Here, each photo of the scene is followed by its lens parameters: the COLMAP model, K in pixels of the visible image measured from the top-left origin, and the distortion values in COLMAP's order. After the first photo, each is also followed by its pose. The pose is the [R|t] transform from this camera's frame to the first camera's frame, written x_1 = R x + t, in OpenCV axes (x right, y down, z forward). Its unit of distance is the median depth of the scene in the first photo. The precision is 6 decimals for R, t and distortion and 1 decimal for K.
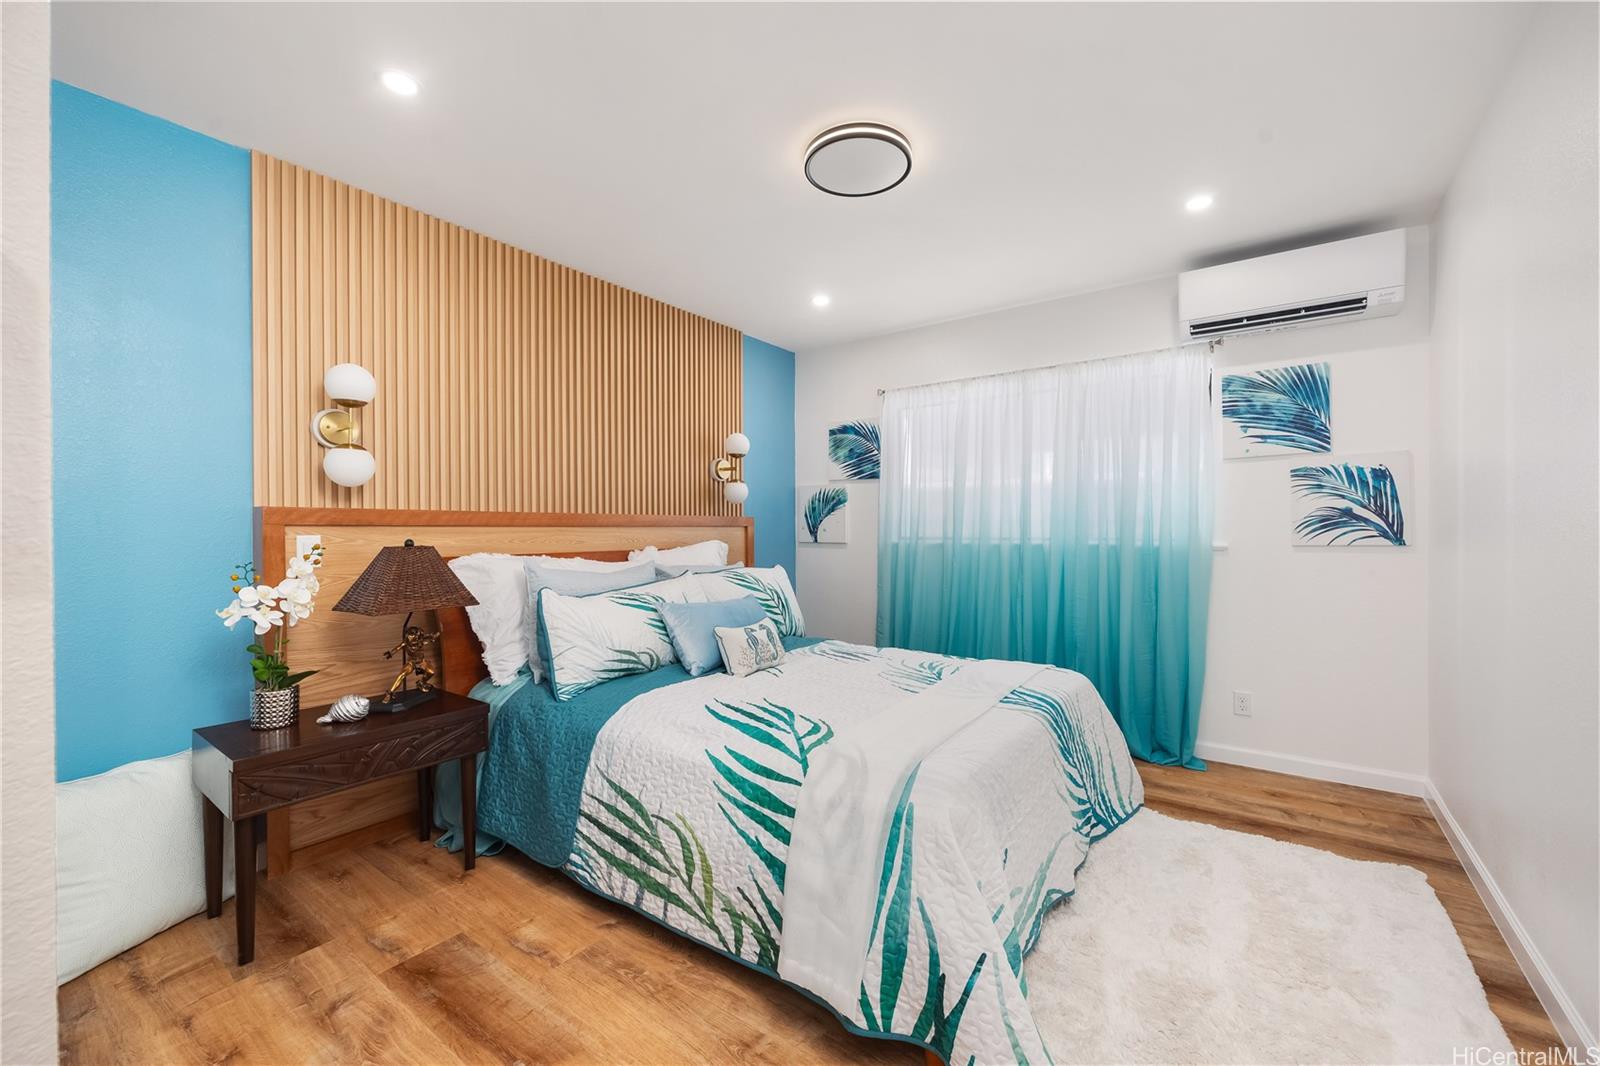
lens RADIAL K [[641.6, 0, 806.3], [0, 641.6, 533.5], [0, 0, 1]] dist [-0.000477, -0.000027]
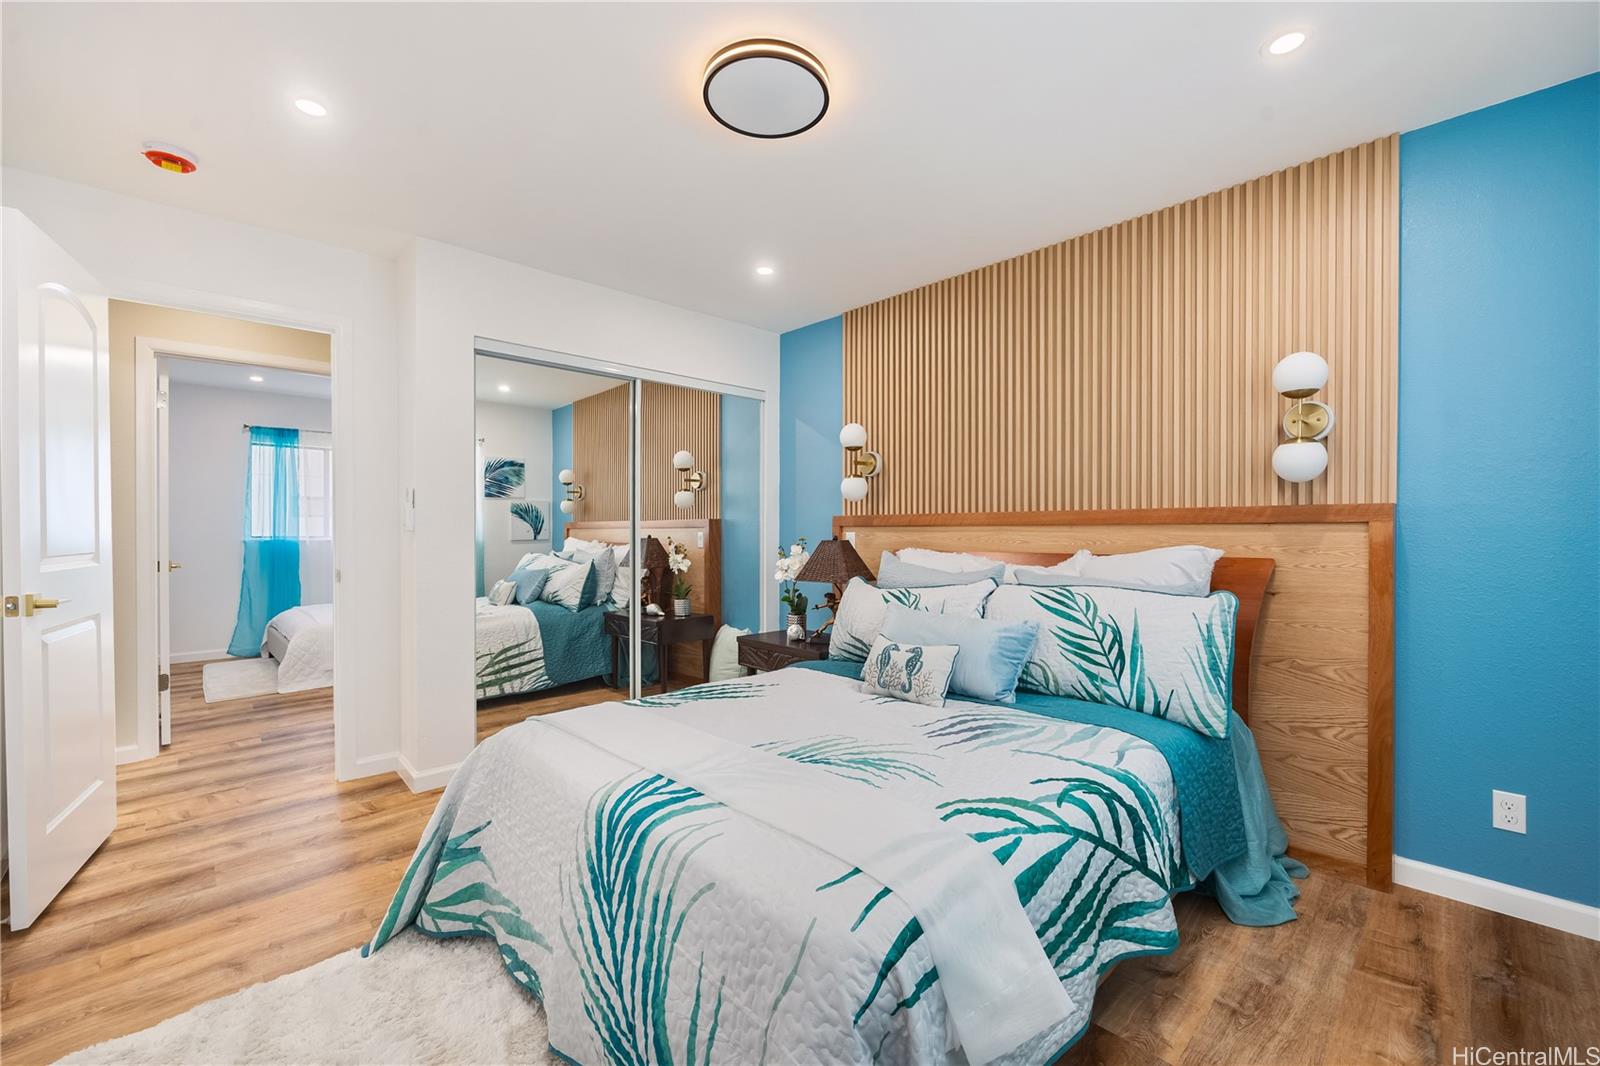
lens RADIAL K [[641.6, 0, 806.3], [0, 641.6, 533.5], [0, 0, 1]] dist [-0.000477, -0.000027]
pose [[-0.173907, 0.008642, -0.984724, 0.576980], [-0.003869, 0.999948, 0.009459, -0.006322], [0.984754, 0.005455, -0.173865, 0.768421]]
